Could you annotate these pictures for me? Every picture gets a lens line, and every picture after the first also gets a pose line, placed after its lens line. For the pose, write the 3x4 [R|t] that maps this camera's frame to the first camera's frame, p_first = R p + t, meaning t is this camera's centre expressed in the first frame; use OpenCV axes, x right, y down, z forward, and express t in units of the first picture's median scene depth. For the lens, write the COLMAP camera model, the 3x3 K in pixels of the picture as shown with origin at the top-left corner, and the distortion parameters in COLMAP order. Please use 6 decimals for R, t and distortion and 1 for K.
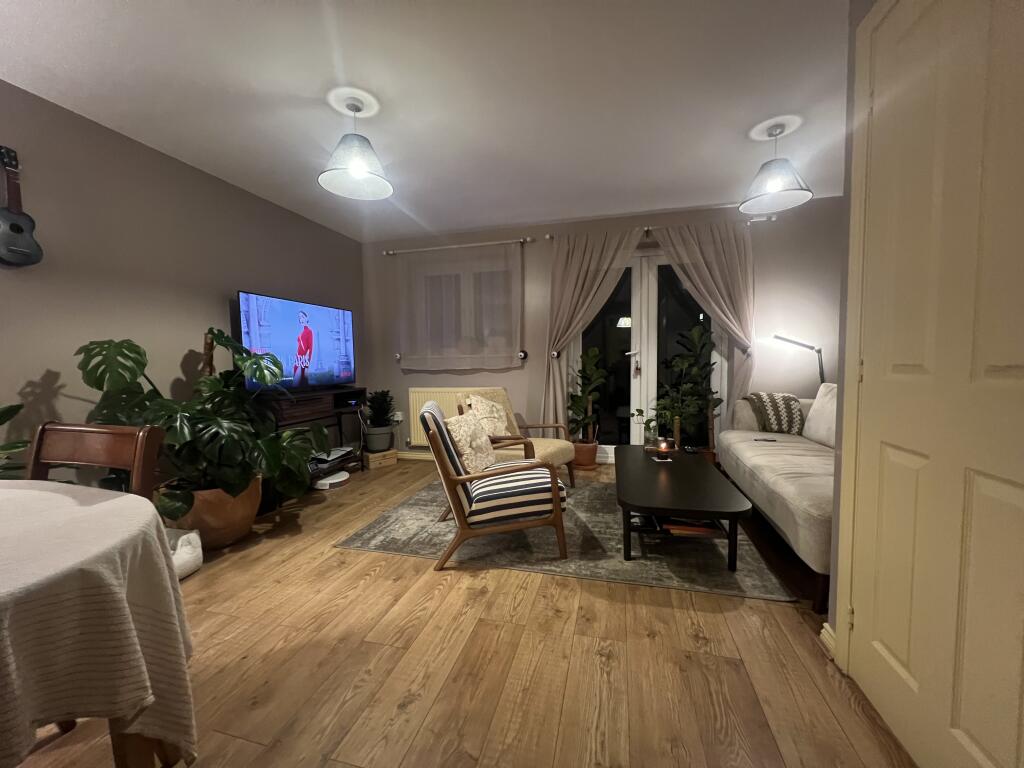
lens RADIAL K [[408.1, 0, 511.6], [0, 408.1, 386.0], [0, 0, 1]] dist [0.001486, -0.000391]
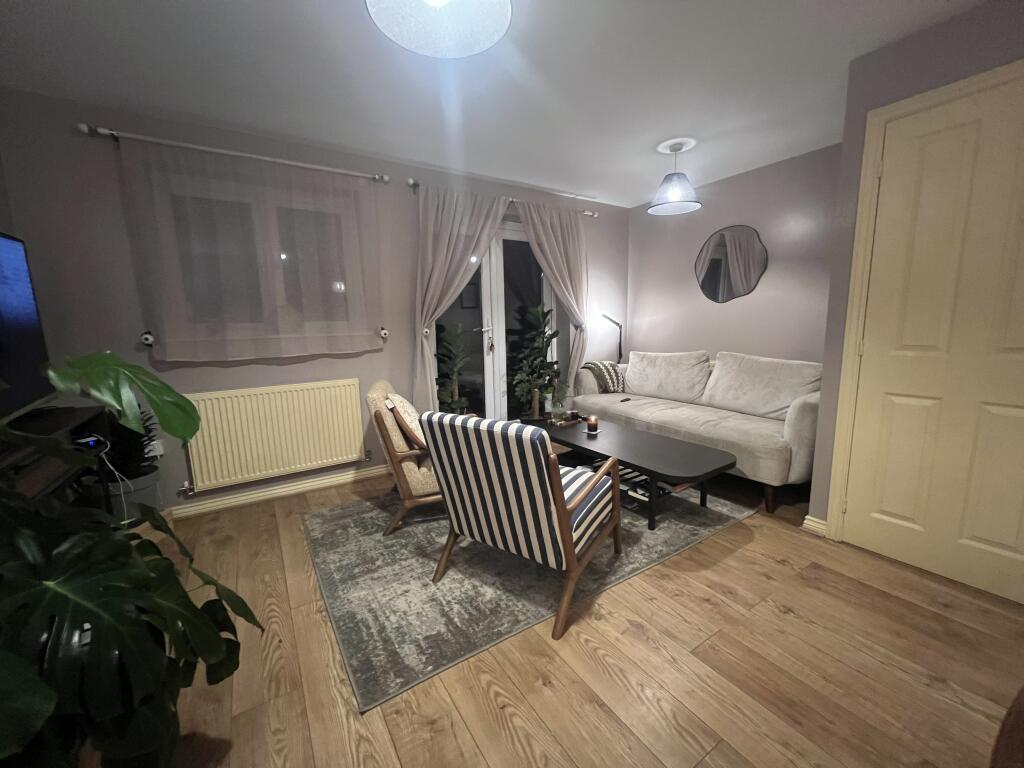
lens RADIAL K [[410.7, 0, 512.0], [0, 410.7, 384.0], [0, 0, 1]] dist [-0.001094, -0.000082]
pose [[0.671811, -0.110099, 0.732494, -0.604944], [0.057046, 0.993645, 0.097031, -0.066067], [-0.738522, -0.023401, 0.673823, 0.474857]]
